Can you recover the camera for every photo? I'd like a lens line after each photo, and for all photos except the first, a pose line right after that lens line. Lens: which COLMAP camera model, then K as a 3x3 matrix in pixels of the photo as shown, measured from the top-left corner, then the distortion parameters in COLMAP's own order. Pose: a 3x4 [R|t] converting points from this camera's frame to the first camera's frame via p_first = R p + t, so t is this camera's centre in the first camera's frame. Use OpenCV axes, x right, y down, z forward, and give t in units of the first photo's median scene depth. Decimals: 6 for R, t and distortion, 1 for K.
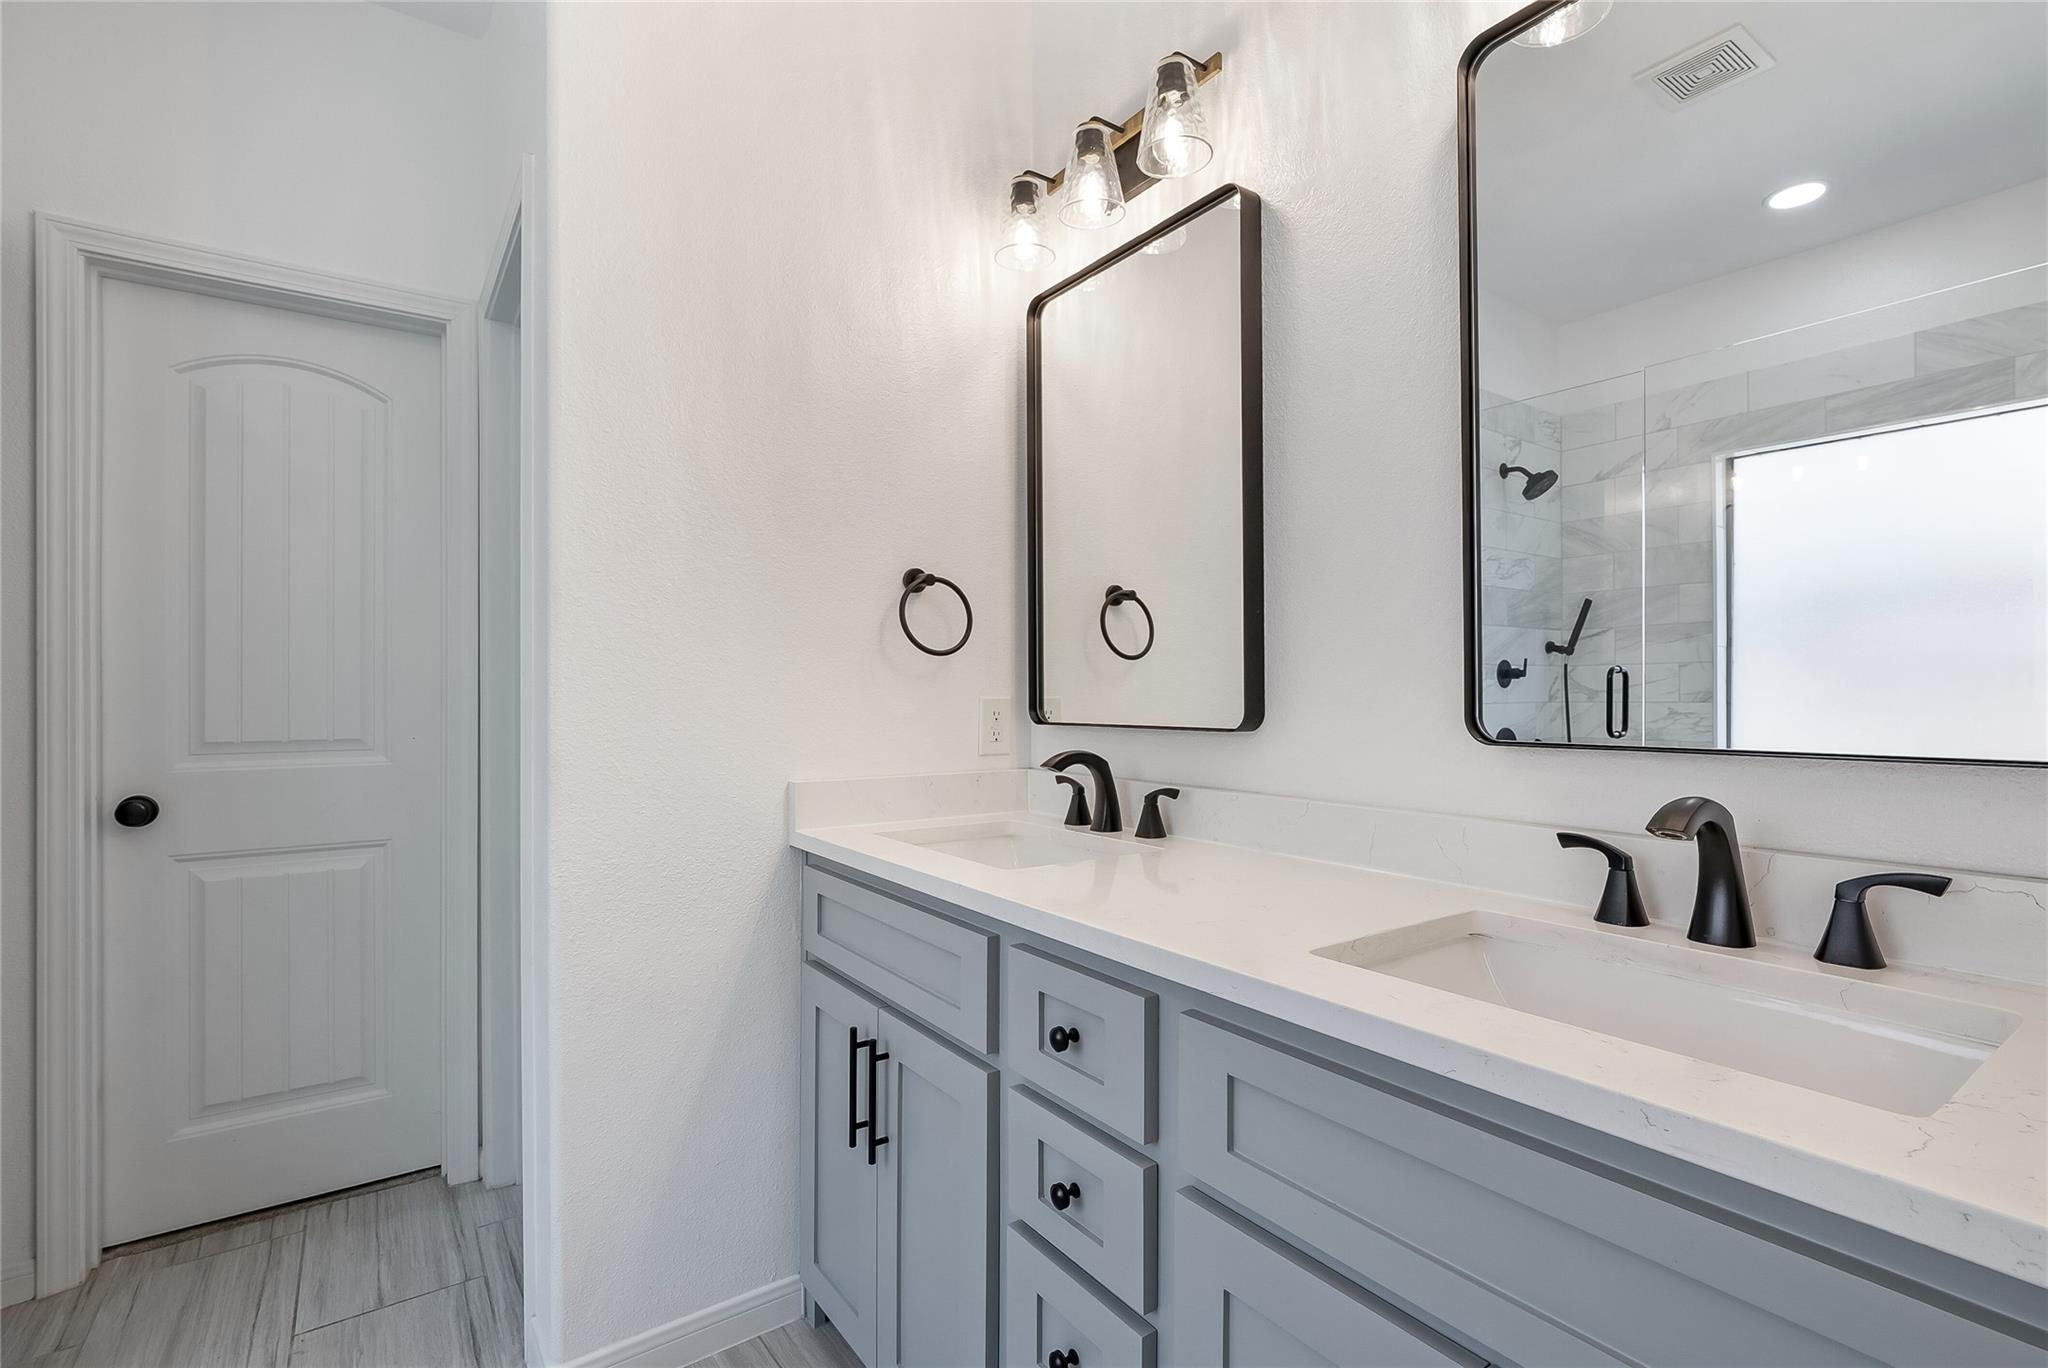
lens RADIAL K [[880.9, 0, 1009.3], [0, 880.9, 712.9], [0, 0, 1]] dist [-0.012802, 0.004341]
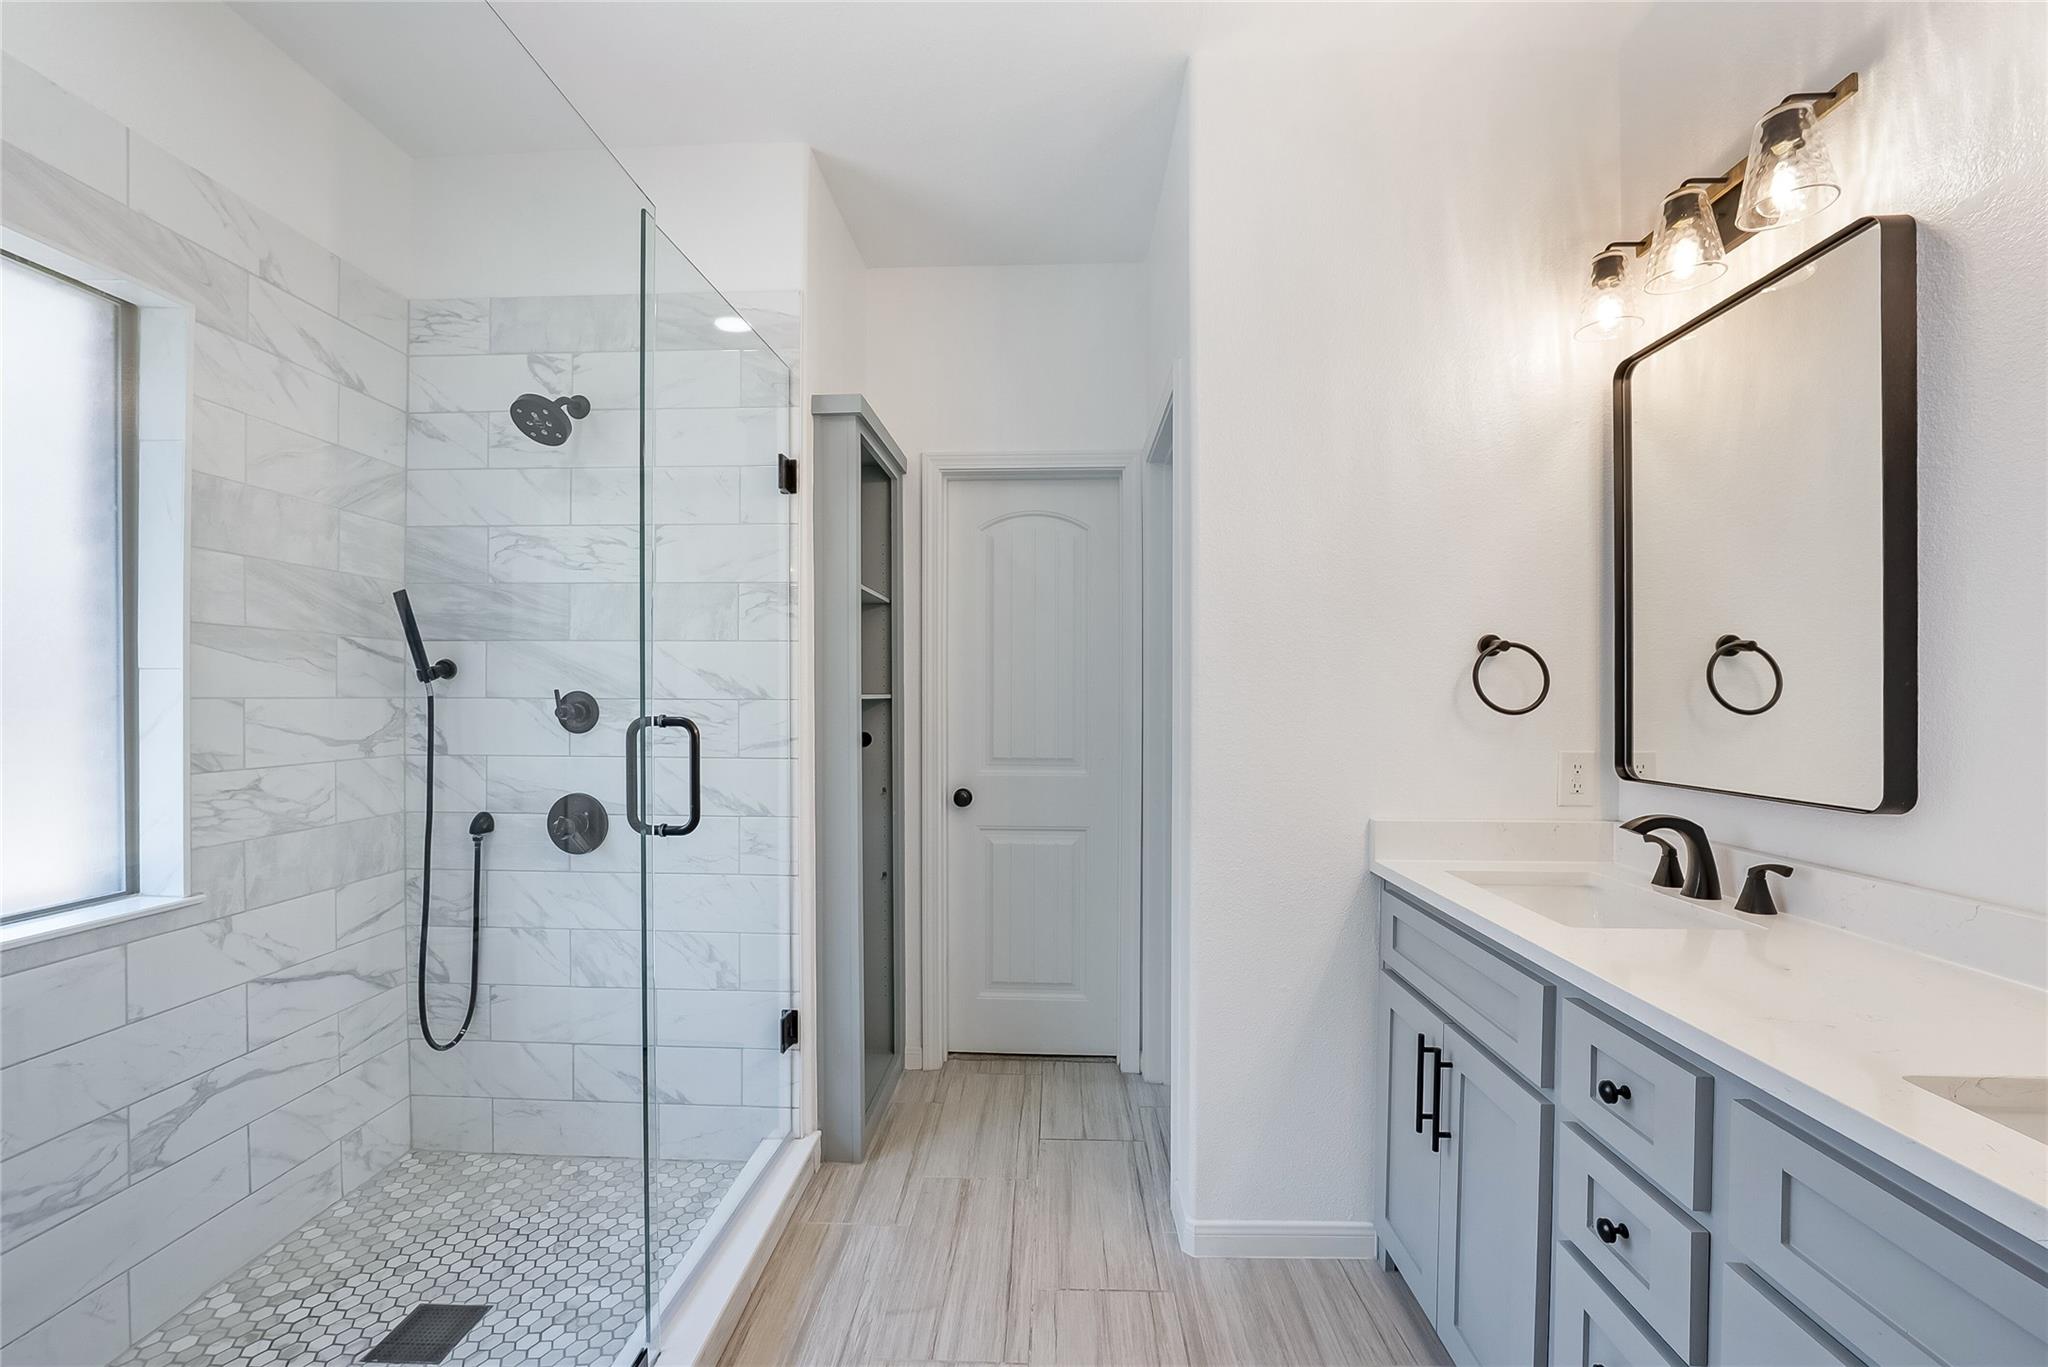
lens RADIAL K [[822.6, 0, 1027.1], [0, 822.6, 699.0], [0, 0, 1]] dist [-0.024332, 0.004778]
pose [[0.790829, 0.005181, -0.612016, 0.066907], [-0.003869, 0.999987, 0.003466, -0.090020], [0.612026, -0.000373, 0.790838, -0.186453]]
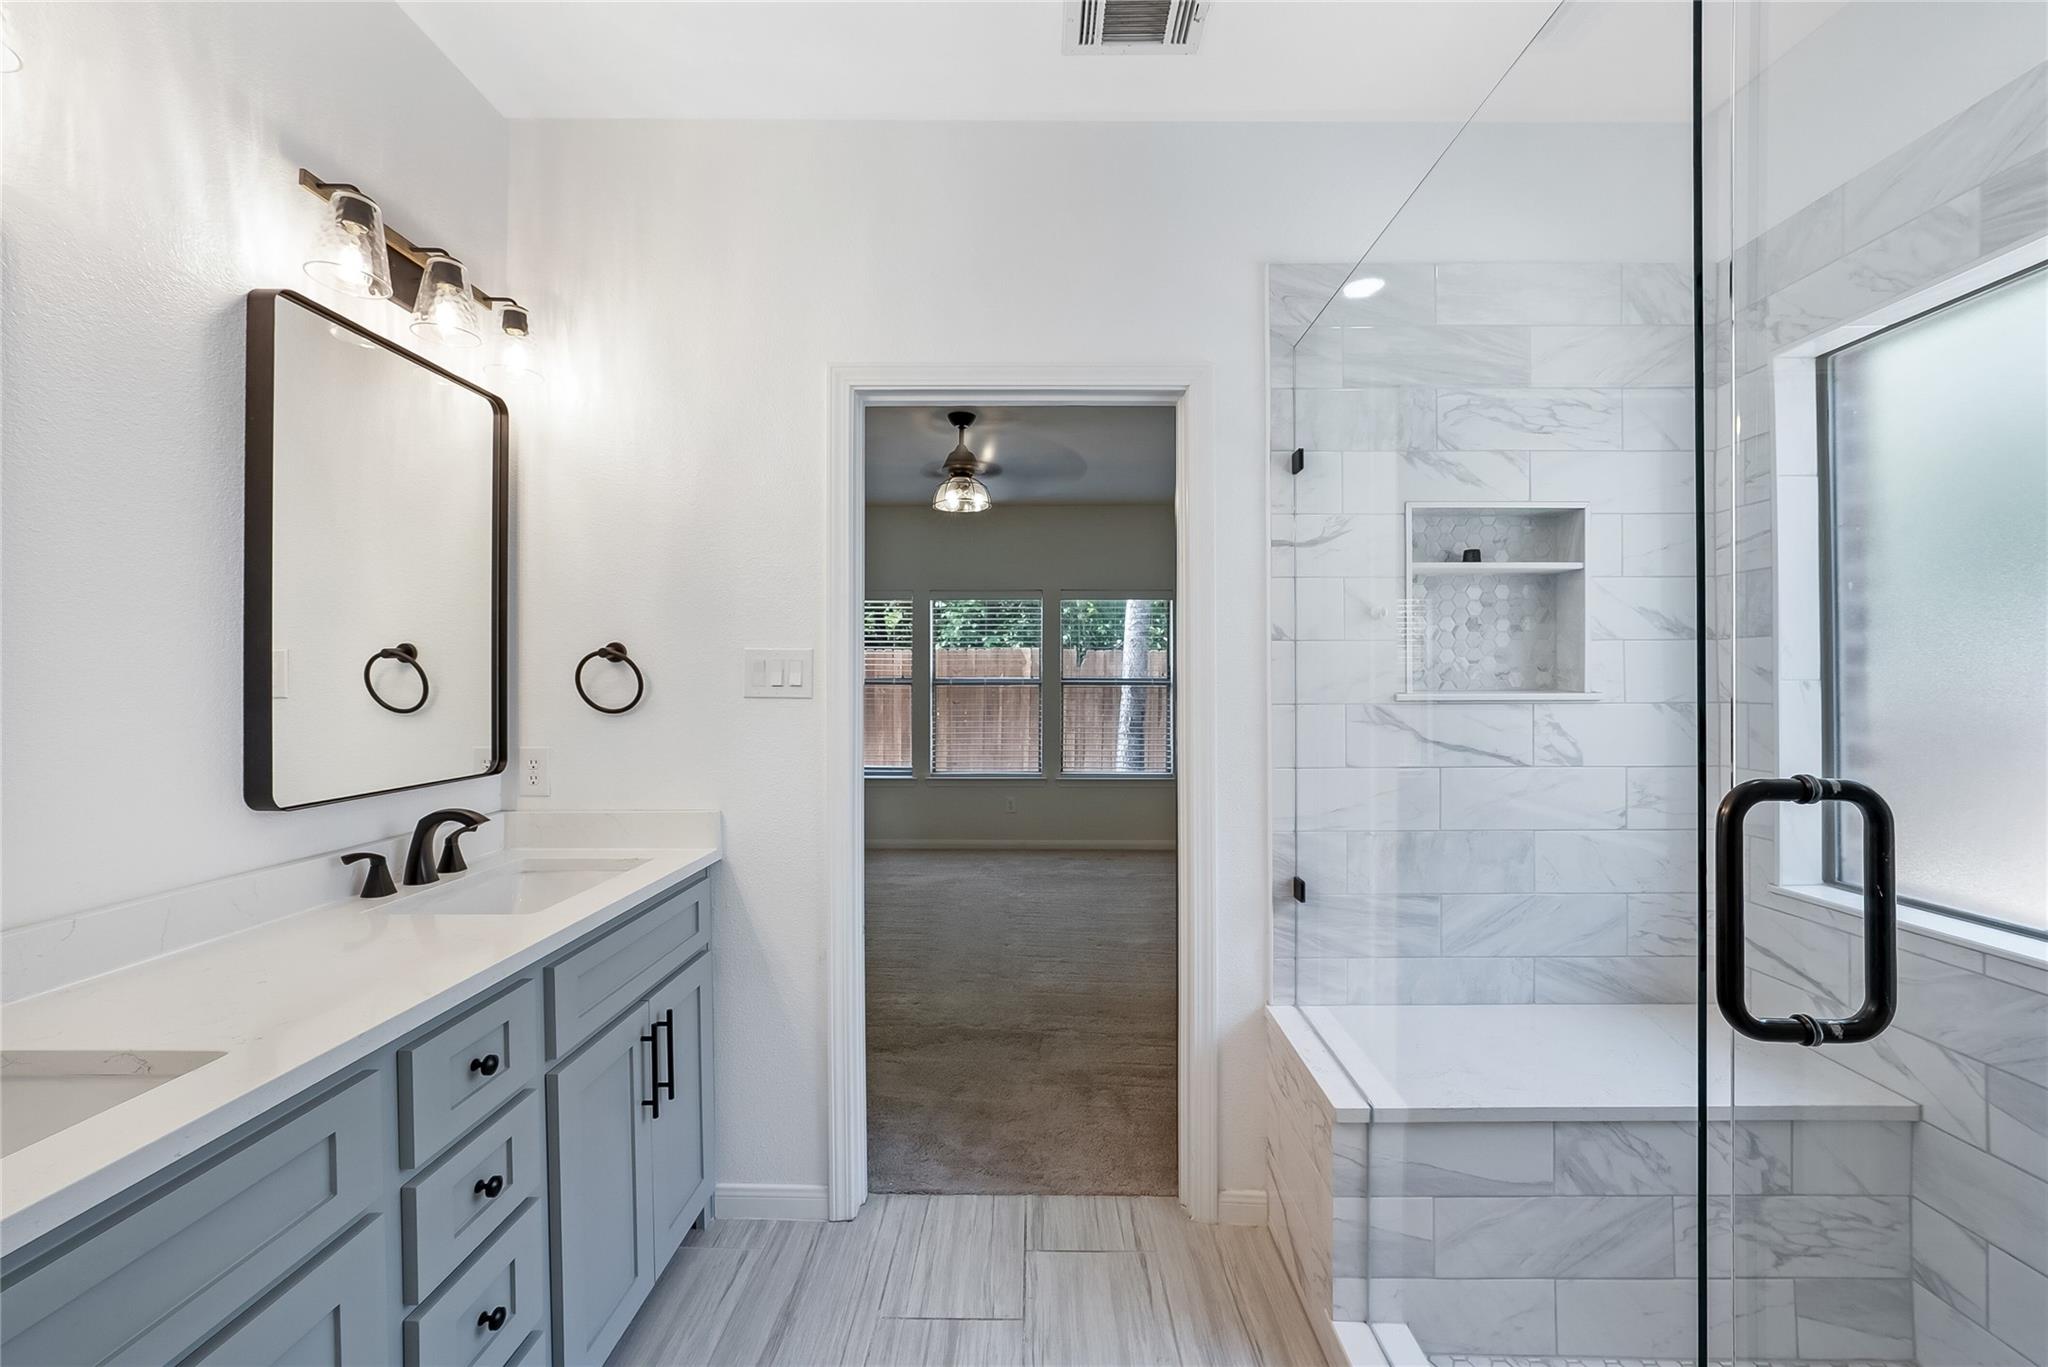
lens RADIAL K [[806.4, 0, 1022.2], [0, 806.4, 671.7], [0, 0, 1]] dist [-0.026460, 0.004482]
pose [[-0.783173, 0.009255, 0.621735, -0.761335], [0.004447, 0.999947, -0.009285, -0.118389], [-0.621788, -0.004507, -0.783173, 0.830871]]
